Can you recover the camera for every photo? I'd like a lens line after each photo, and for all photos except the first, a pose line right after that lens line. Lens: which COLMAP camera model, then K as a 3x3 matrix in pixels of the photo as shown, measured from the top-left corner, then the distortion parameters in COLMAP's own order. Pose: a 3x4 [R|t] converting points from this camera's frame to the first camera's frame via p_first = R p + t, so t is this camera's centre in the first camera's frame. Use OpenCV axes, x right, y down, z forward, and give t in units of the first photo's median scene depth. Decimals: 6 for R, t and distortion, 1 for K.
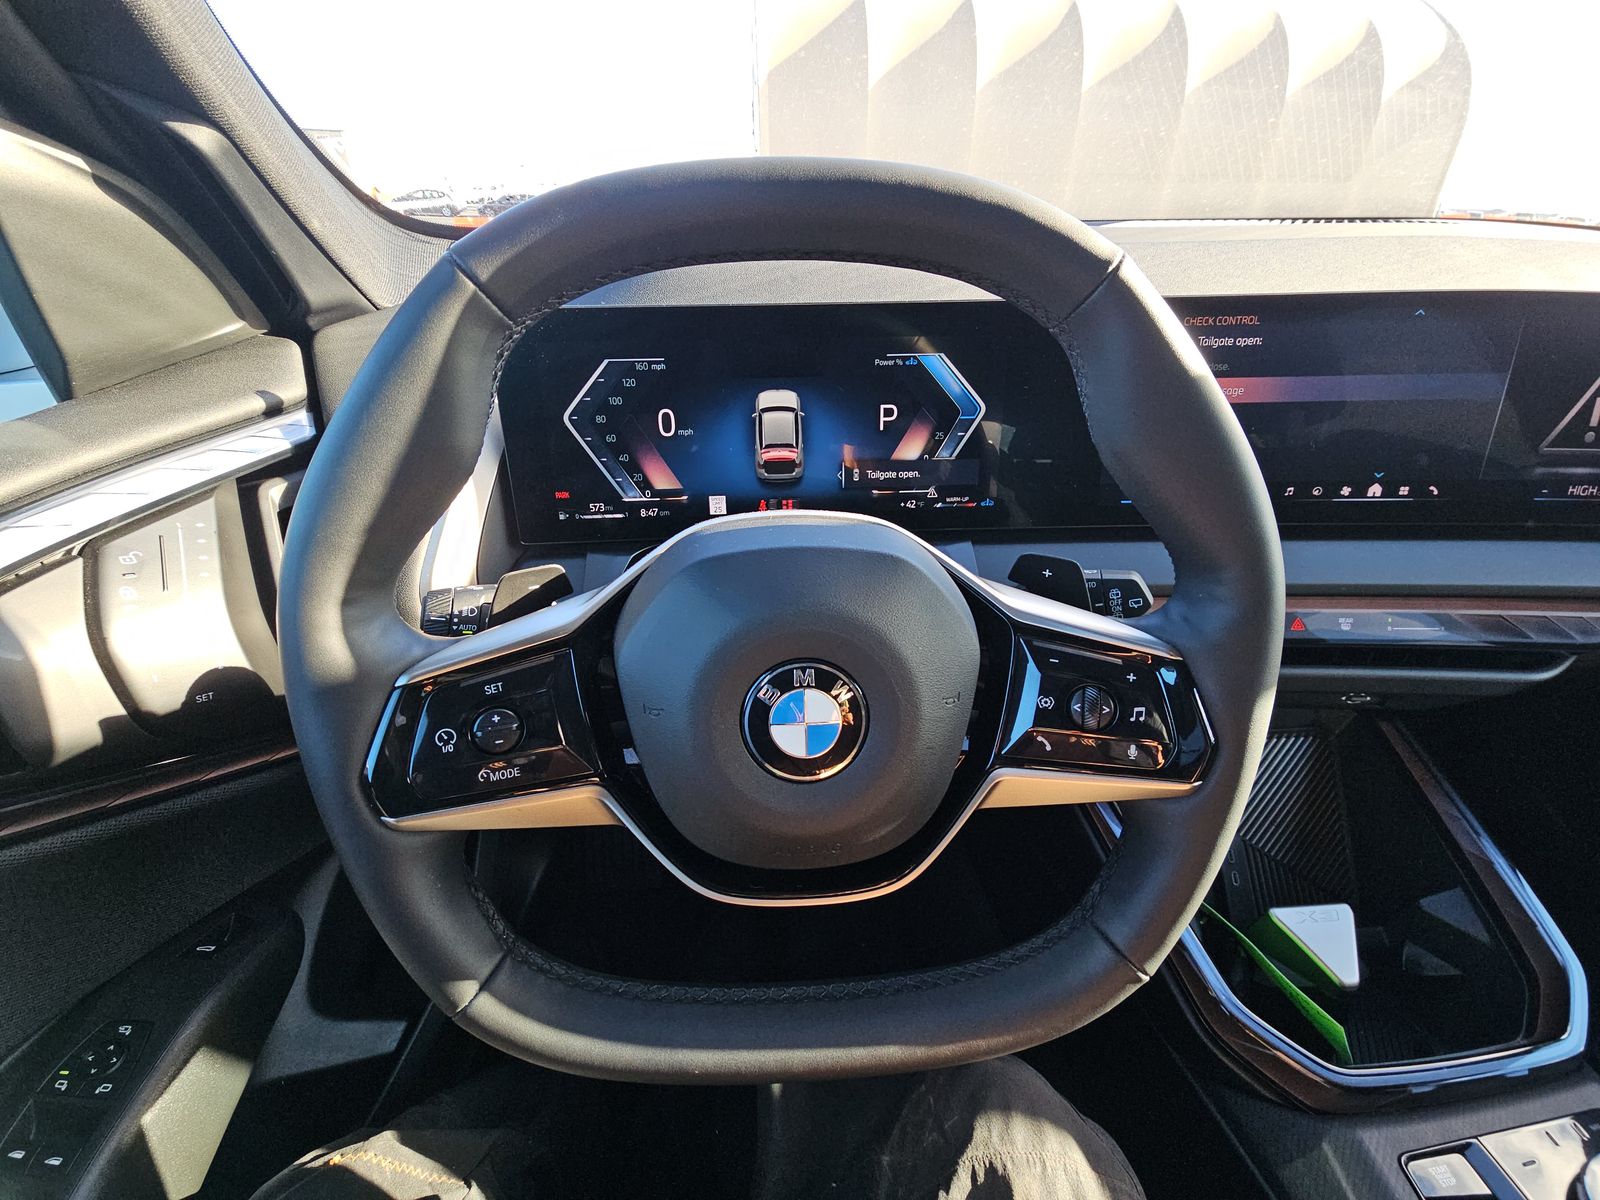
lens RADIAL K [[640.0, 0, 800.0], [0, 640.0, 600.0], [0, 0, 1]] dist [0.001499, -0.006788]
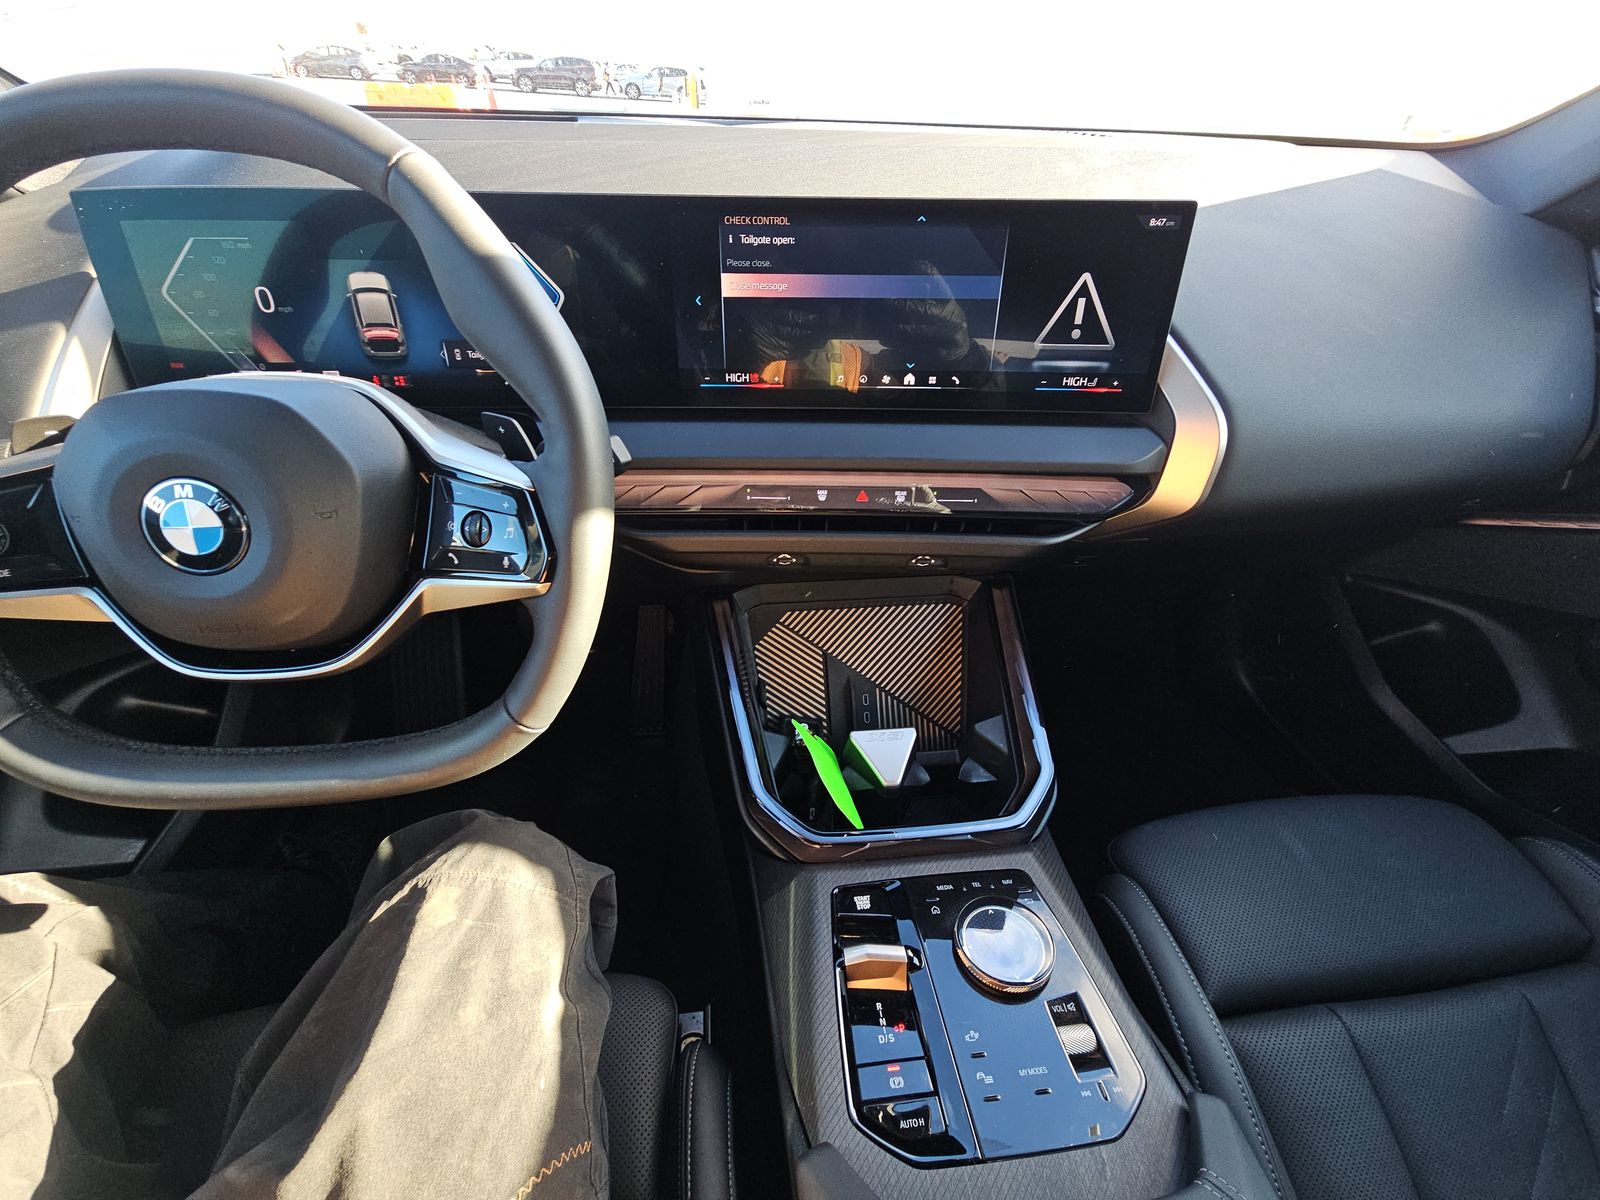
lens RADIAL K [[633.7, 0, 800.0], [0, 633.7, 600.0], [0, 0, 1]] dist [-0.000813, -0.000171]
pose [[0.998406, 0.005152, 0.056200, 0.654441], [-0.012277, 0.991804, 0.127178, 0.088491], [-0.055084, -0.127665, 0.990286, -0.206597]]
